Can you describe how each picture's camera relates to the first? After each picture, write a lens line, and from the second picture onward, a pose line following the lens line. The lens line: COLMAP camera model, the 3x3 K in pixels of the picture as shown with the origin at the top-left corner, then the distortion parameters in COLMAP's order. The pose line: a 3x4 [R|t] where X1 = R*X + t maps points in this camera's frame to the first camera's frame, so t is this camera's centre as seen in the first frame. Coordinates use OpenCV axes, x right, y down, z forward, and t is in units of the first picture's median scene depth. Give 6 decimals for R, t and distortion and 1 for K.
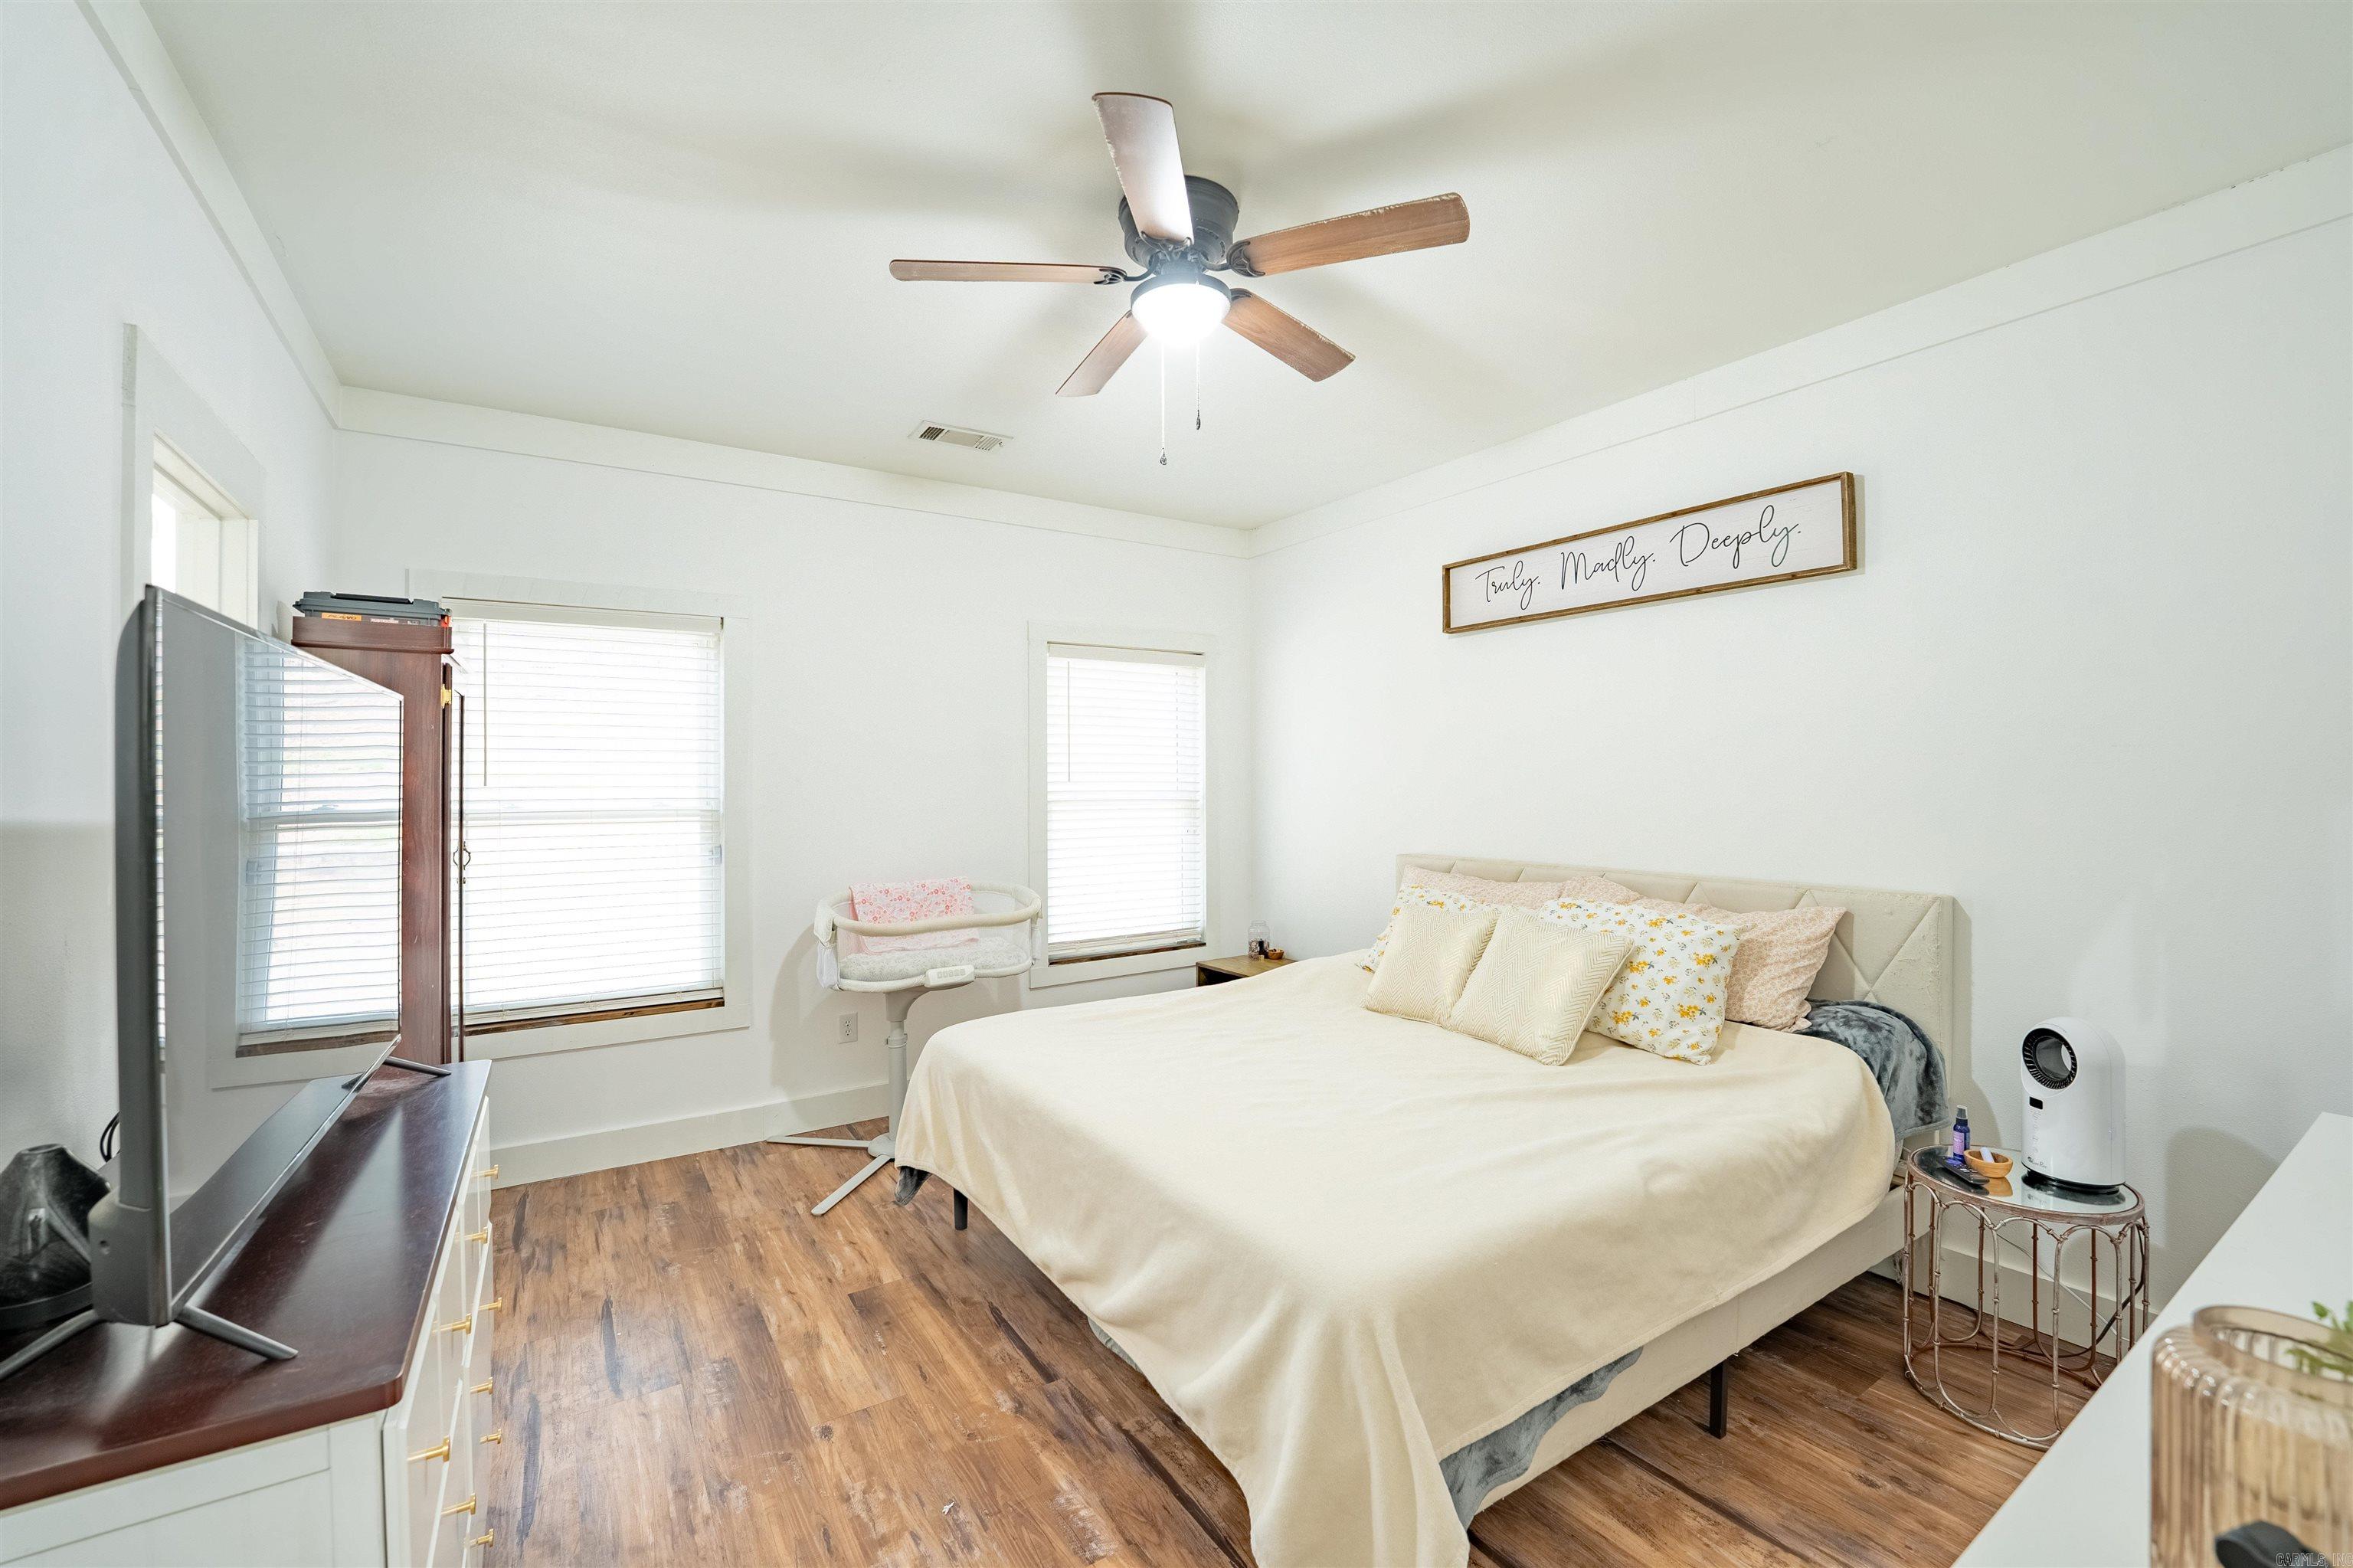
lens RADIAL K [[969.6, 0, 1192.8], [0, 969.6, 781.2], [0, 0, 1]] dist [-0.023213, -0.000068]
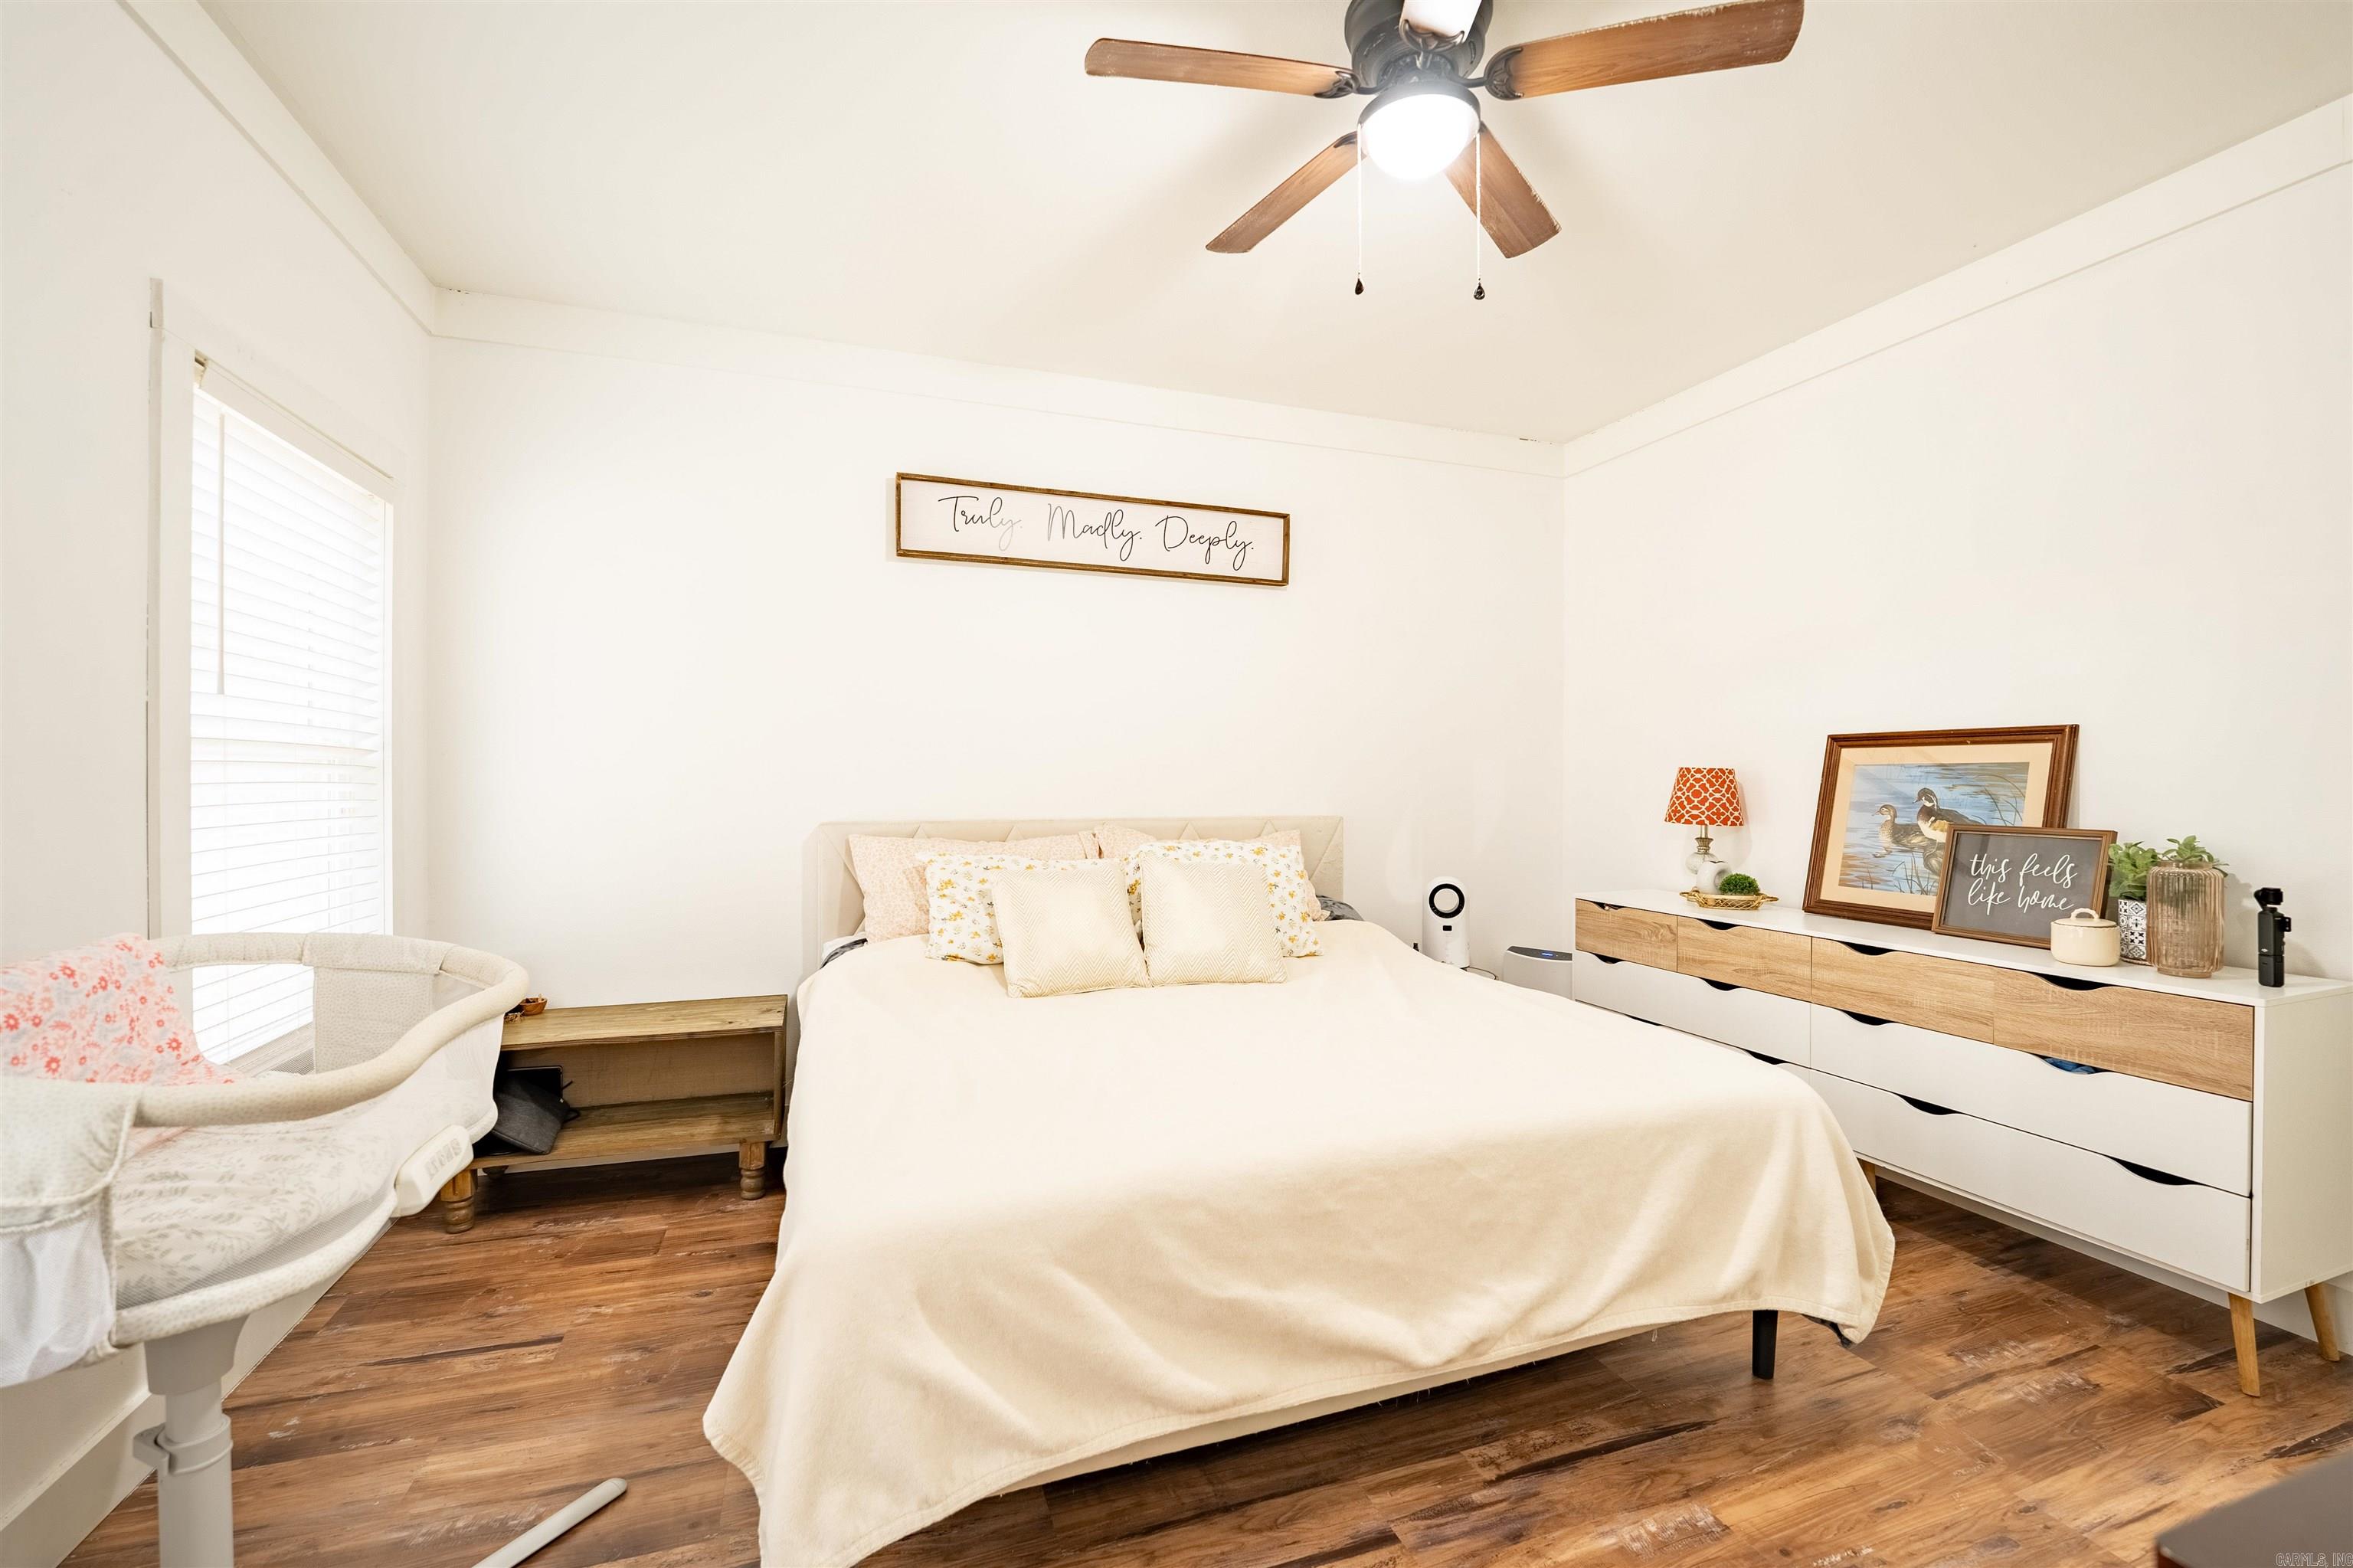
lens RADIAL K [[969.6, 0, 1180.3], [0, 969.6, 778.6], [0, 0, 1]] dist [-0.023213, -0.000068]
pose [[0.250881, 0.001467, 0.968017, -0.632970], [-0.005112, 0.999987, -0.000191, 0.052239], [-0.968004, -0.004901, 0.250885, 0.719011]]
